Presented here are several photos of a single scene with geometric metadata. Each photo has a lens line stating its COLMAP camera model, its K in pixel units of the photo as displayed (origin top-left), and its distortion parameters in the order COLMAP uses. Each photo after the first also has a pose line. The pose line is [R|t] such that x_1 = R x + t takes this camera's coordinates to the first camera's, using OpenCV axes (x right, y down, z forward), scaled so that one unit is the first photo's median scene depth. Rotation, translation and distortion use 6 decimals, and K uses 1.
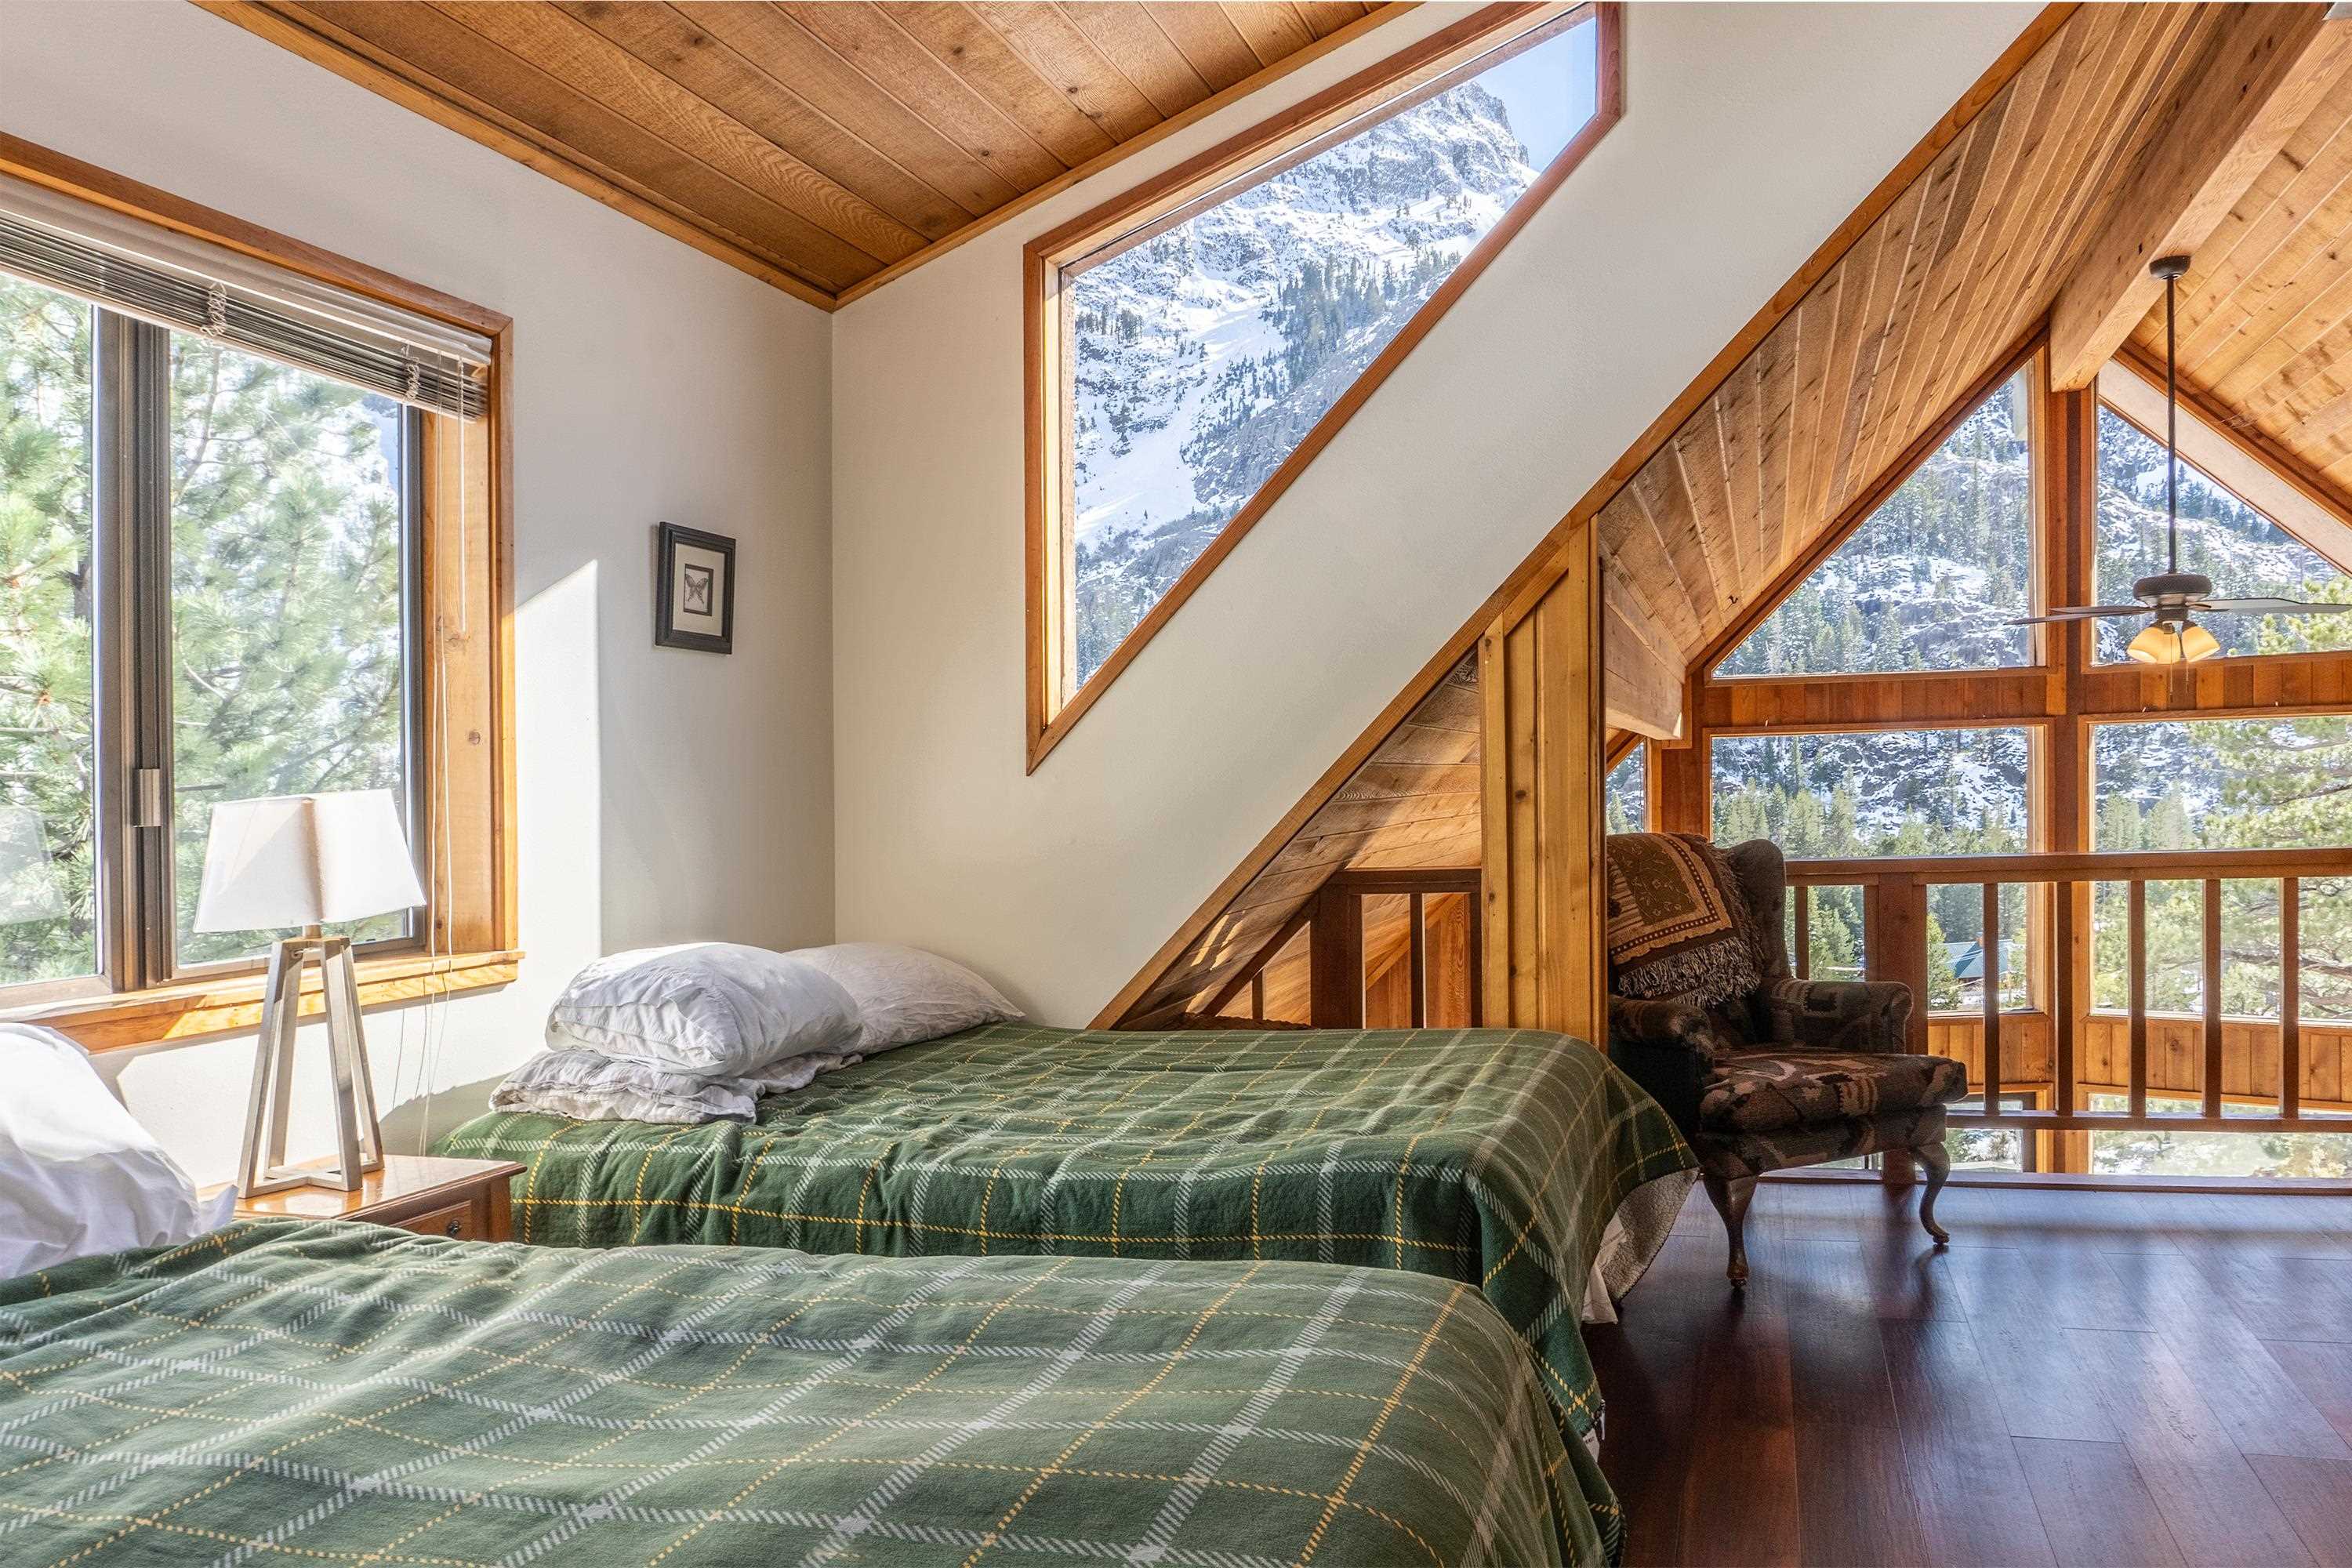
lens RADIAL K [[1652.8, 0, 1179.5], [0, 1652.8, 906.0], [0, 0, 1]] dist [-0.006909, -0.020534]
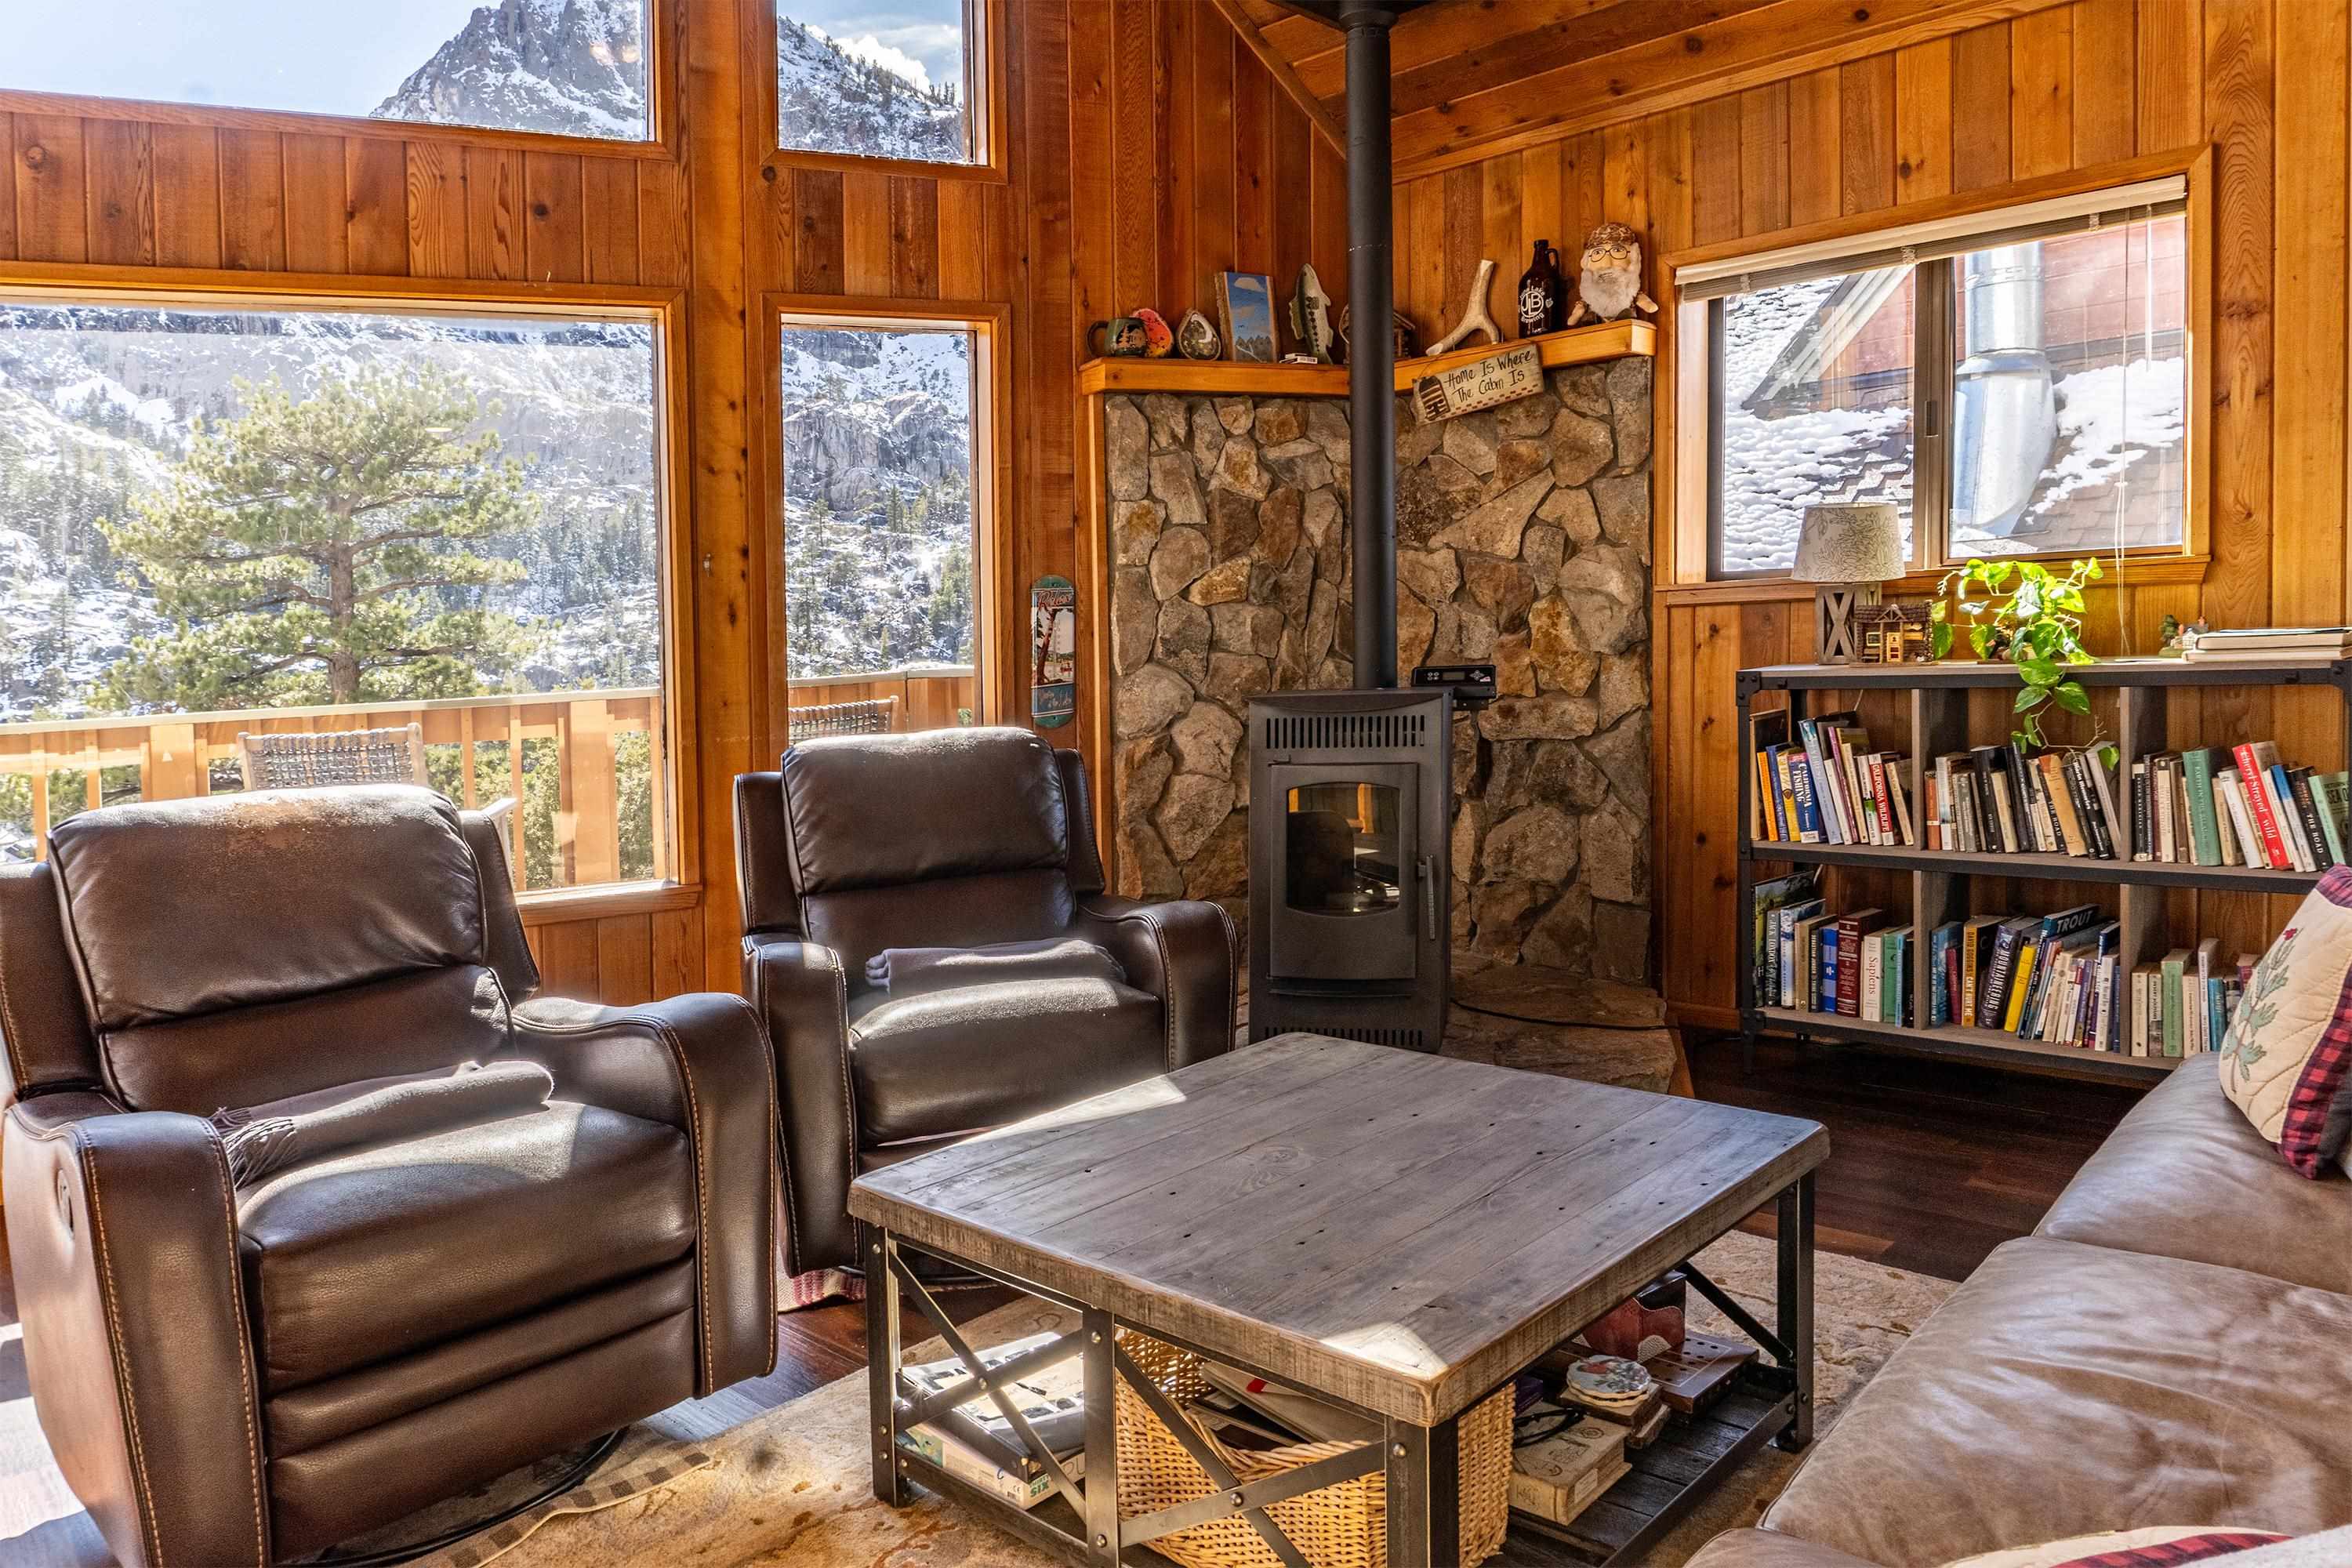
lens RADIAL K [[1582.5, 0, 1189.6], [0, 1582.5, 750.4], [0, 0, 1]] dist [-0.022869, -0.003612]
pose [[0.411393, -0.011054, 0.911391, 0.372007], [0.066489, 0.997626, -0.017912, 0.270420], [-0.909030, 0.067967, 0.411151, 0.592196]]
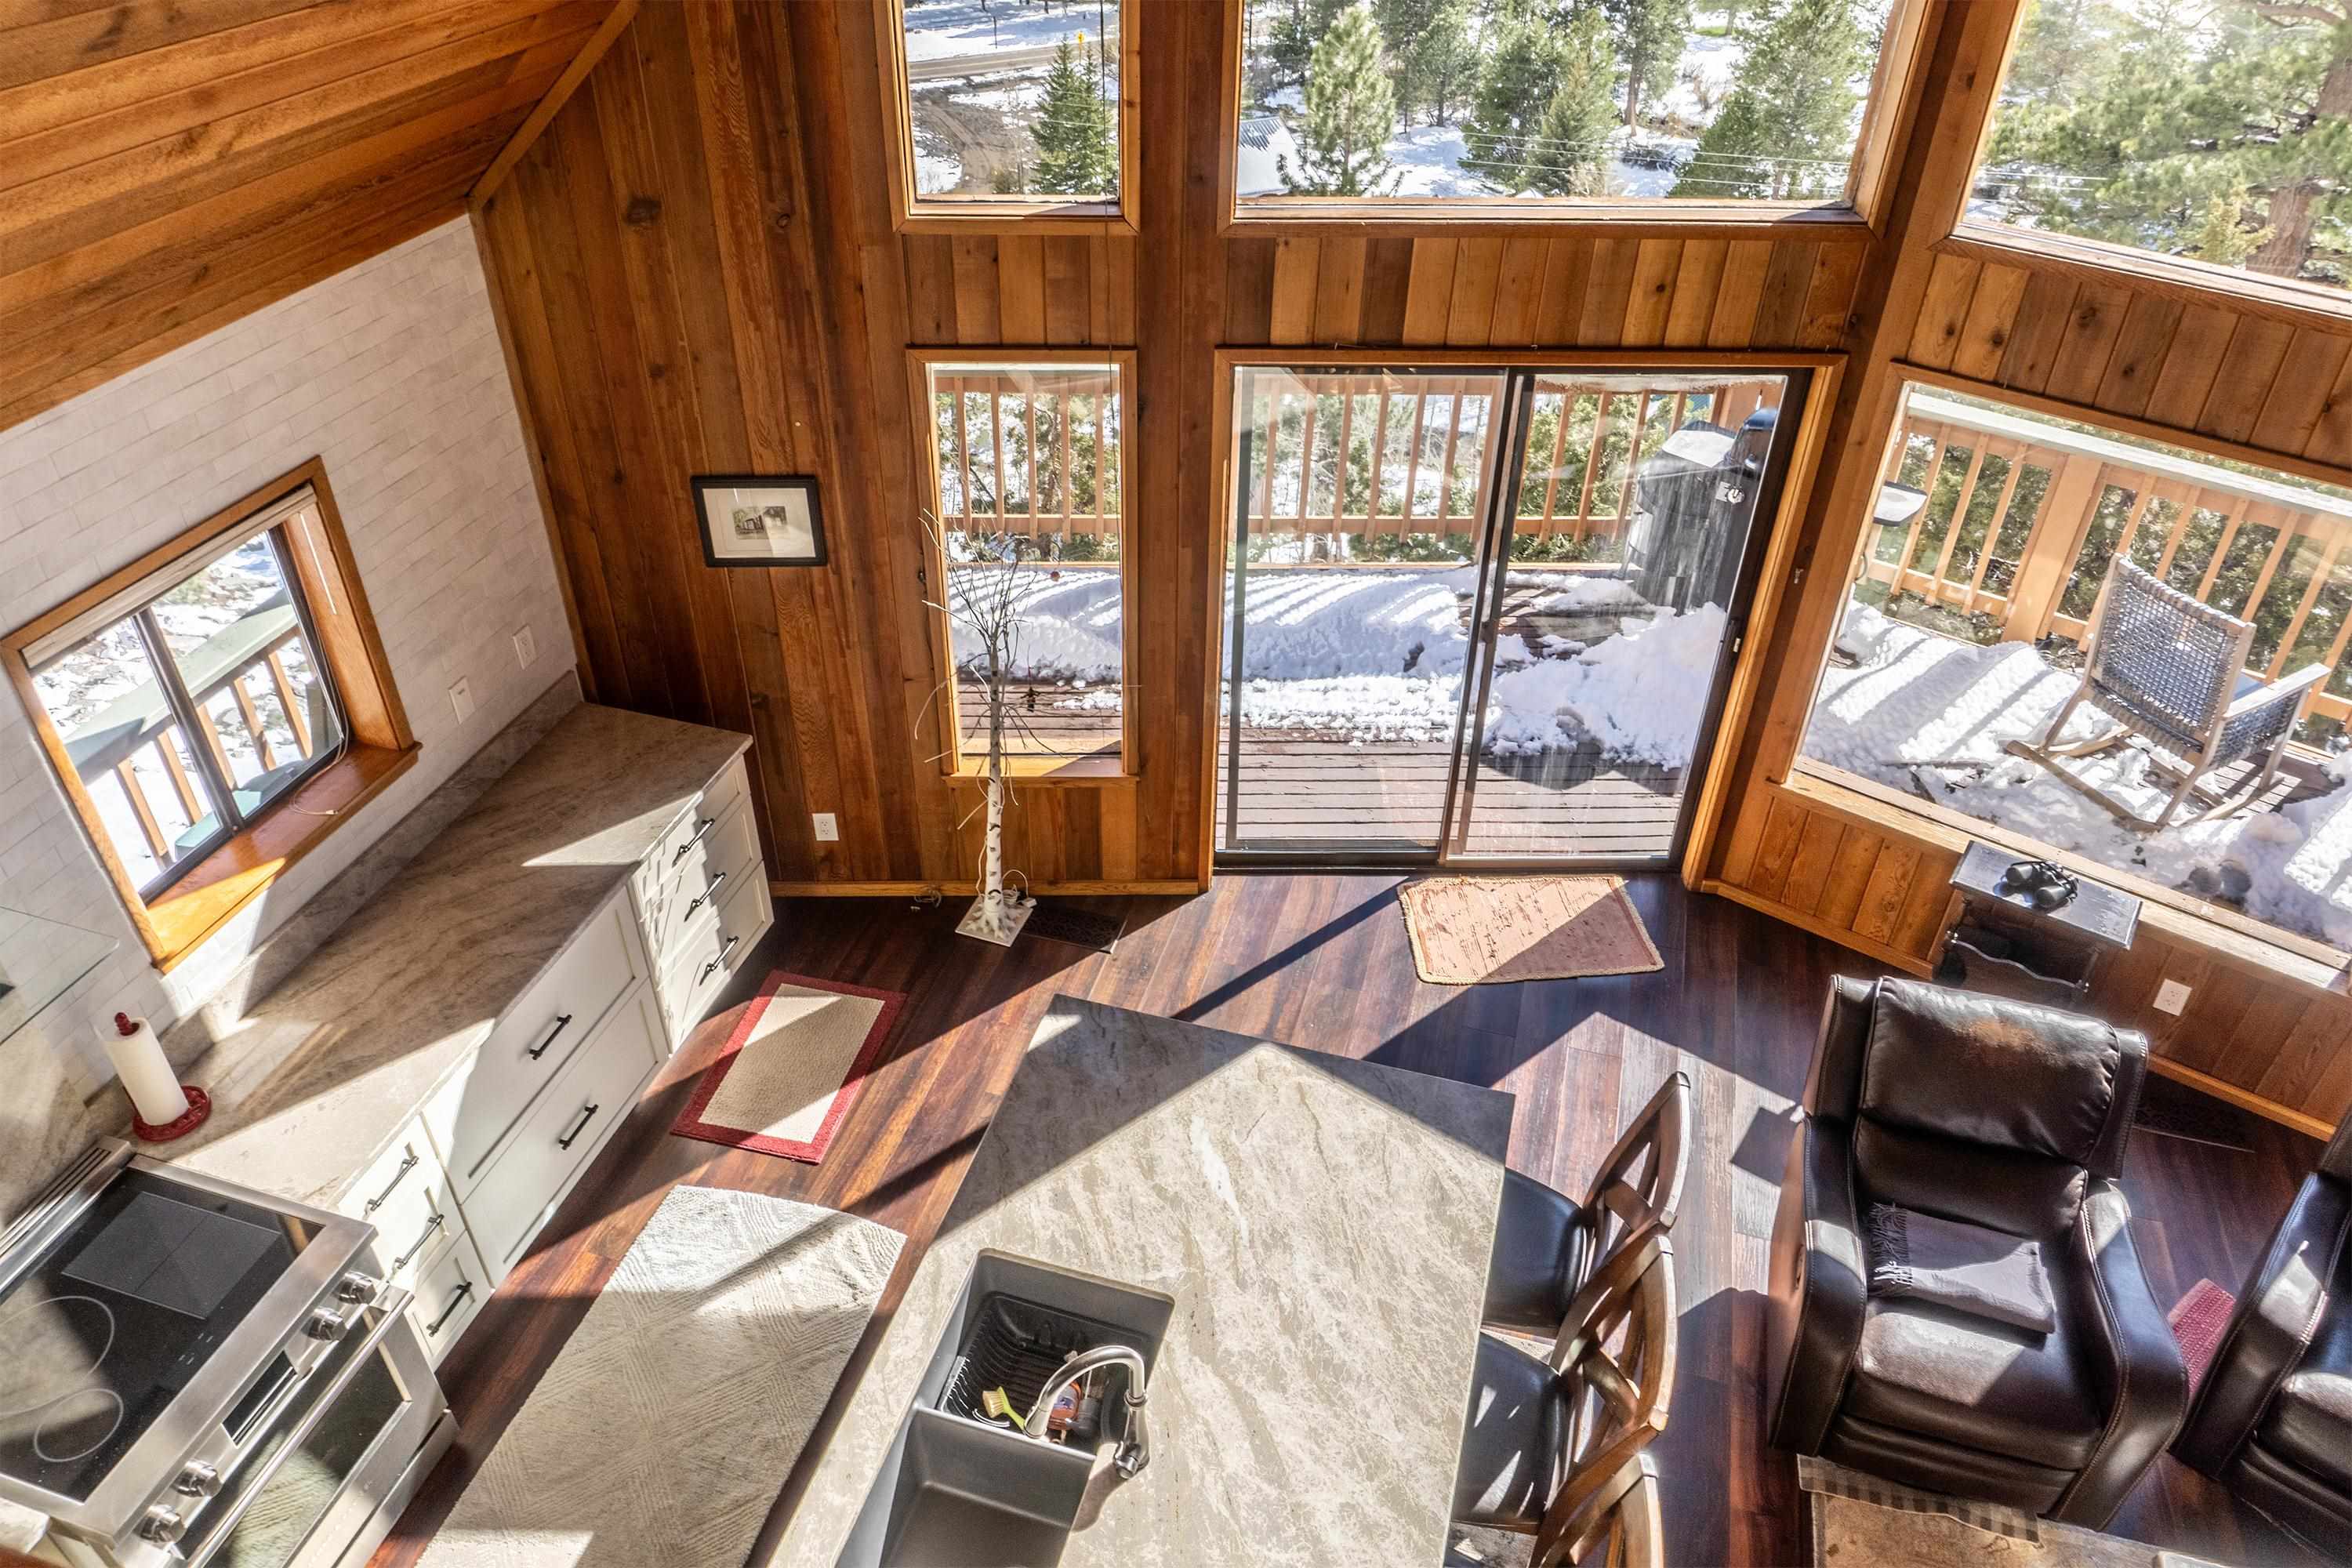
lens RADIAL K [[1583.1, 0, 1164.6], [0, 1583.1, 780.2], [0, 0, 1]] dist [-0.021243, -0.001895]
pose [[0.998003, 0.010208, 0.062334, 0.287955], [-0.041728, 0.847400, 0.529313, -0.041519], [-0.047419, -0.530857, 0.846134, 0.521606]]
